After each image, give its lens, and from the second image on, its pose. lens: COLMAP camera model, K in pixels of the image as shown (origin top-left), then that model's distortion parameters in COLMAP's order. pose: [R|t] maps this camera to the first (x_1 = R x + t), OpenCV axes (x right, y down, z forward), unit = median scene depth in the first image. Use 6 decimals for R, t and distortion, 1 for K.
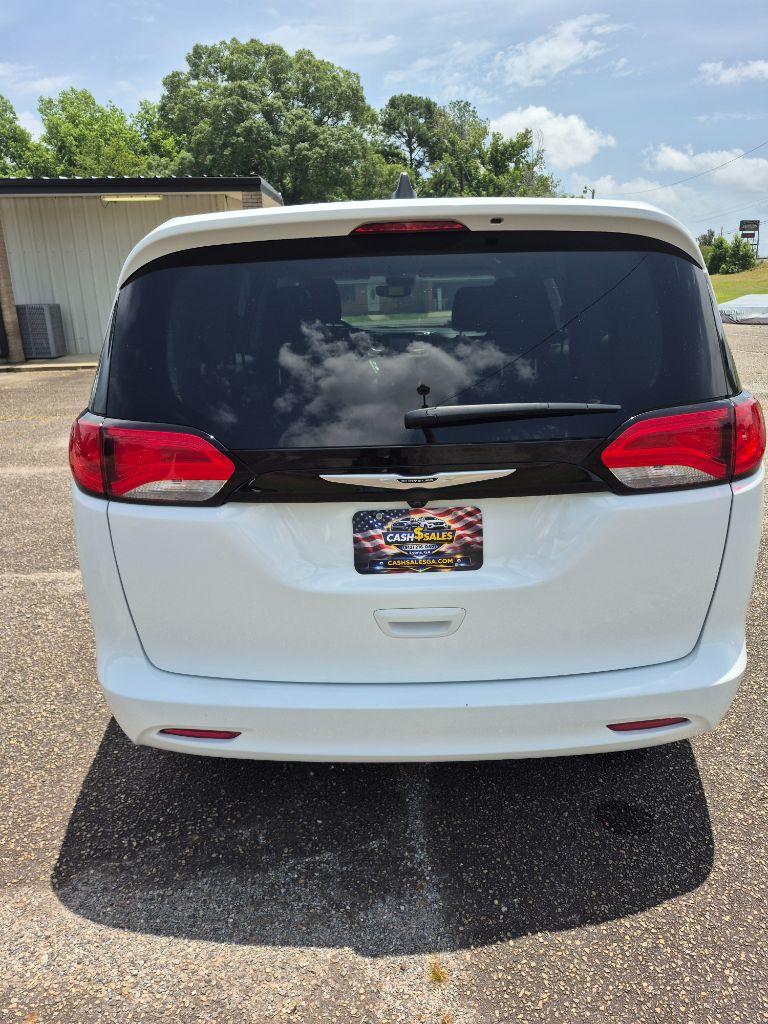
lens RADIAL K [[714.5, 0, 383.9], [0, 714.5, 514.4], [0, 0, 1]] dist [0.034508, -0.036304]
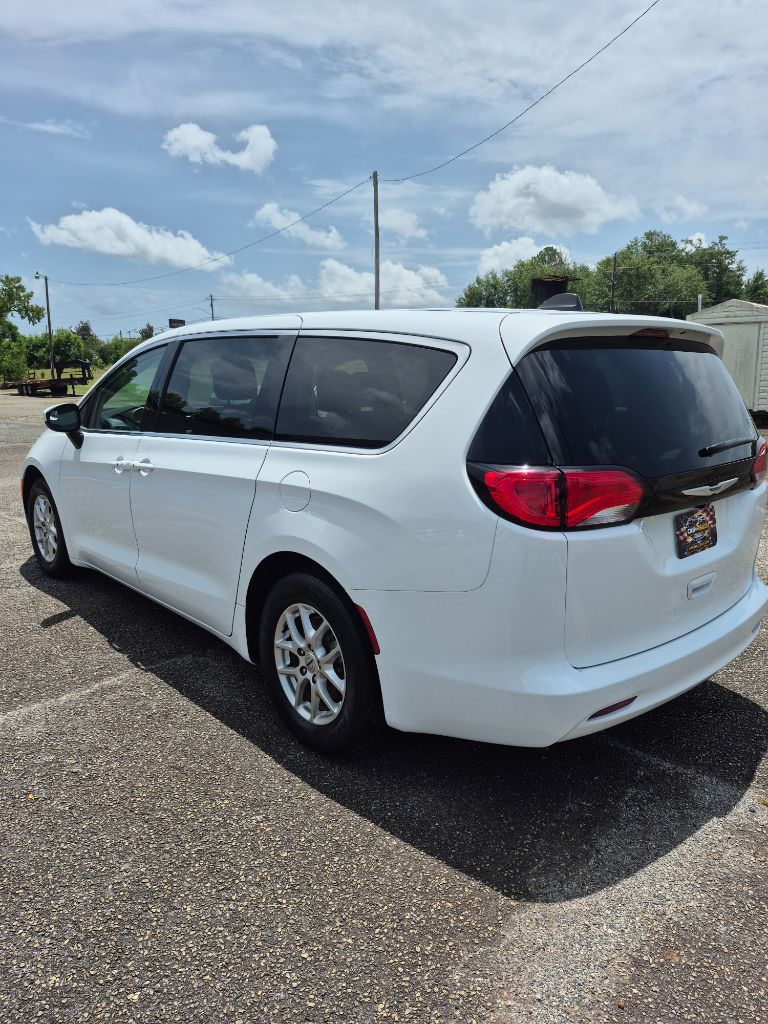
lens RADIAL K [[714.5, 0, 386.6], [0, 714.5, 517.2], [0, 0, 1]] dist [0.034508, -0.036304]
pose [[0.752948, -0.110697, 0.648703, -1.431091], [0.185543, 0.981469, -0.047879, -0.041729], [-0.631382, 0.156412, 0.759534, 0.248620]]
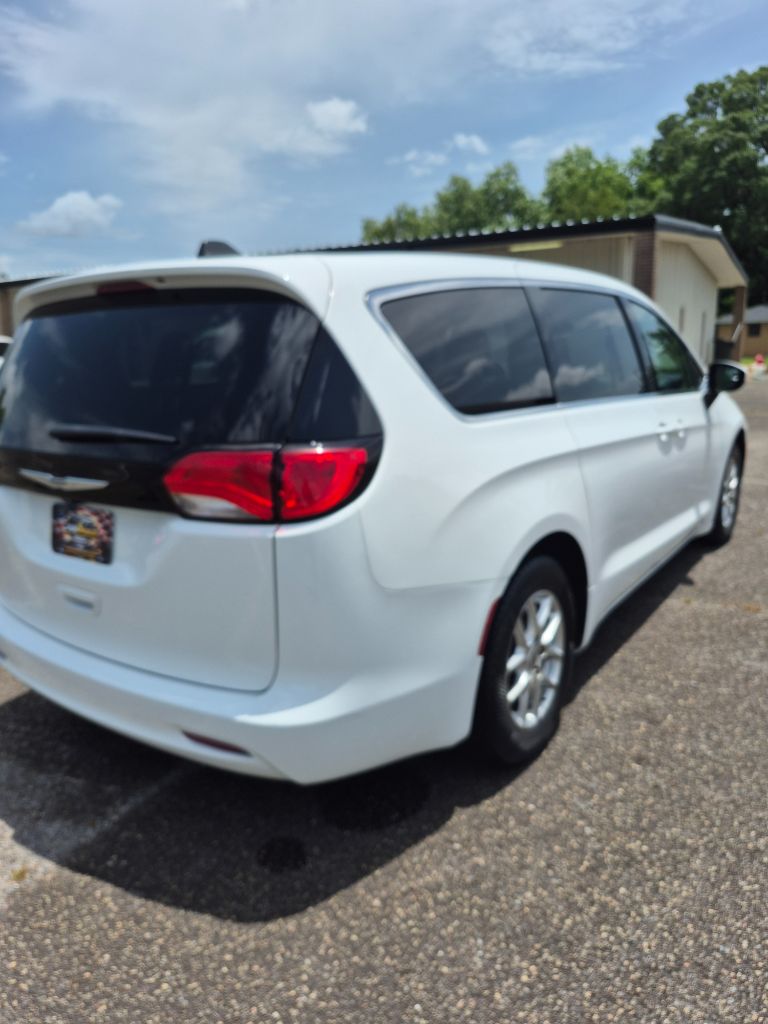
lens RADIAL K [[714.5, 0, 385.2], [0, 714.5, 506.8], [0, 0, 1]] dist [0.034508, -0.036304]
pose [[0.815424, 0.134155, -0.563104, 1.175499], [-0.167310, 0.985877, -0.007403, -0.087807], [0.554158, 0.100250, 0.826353, 0.250187]]
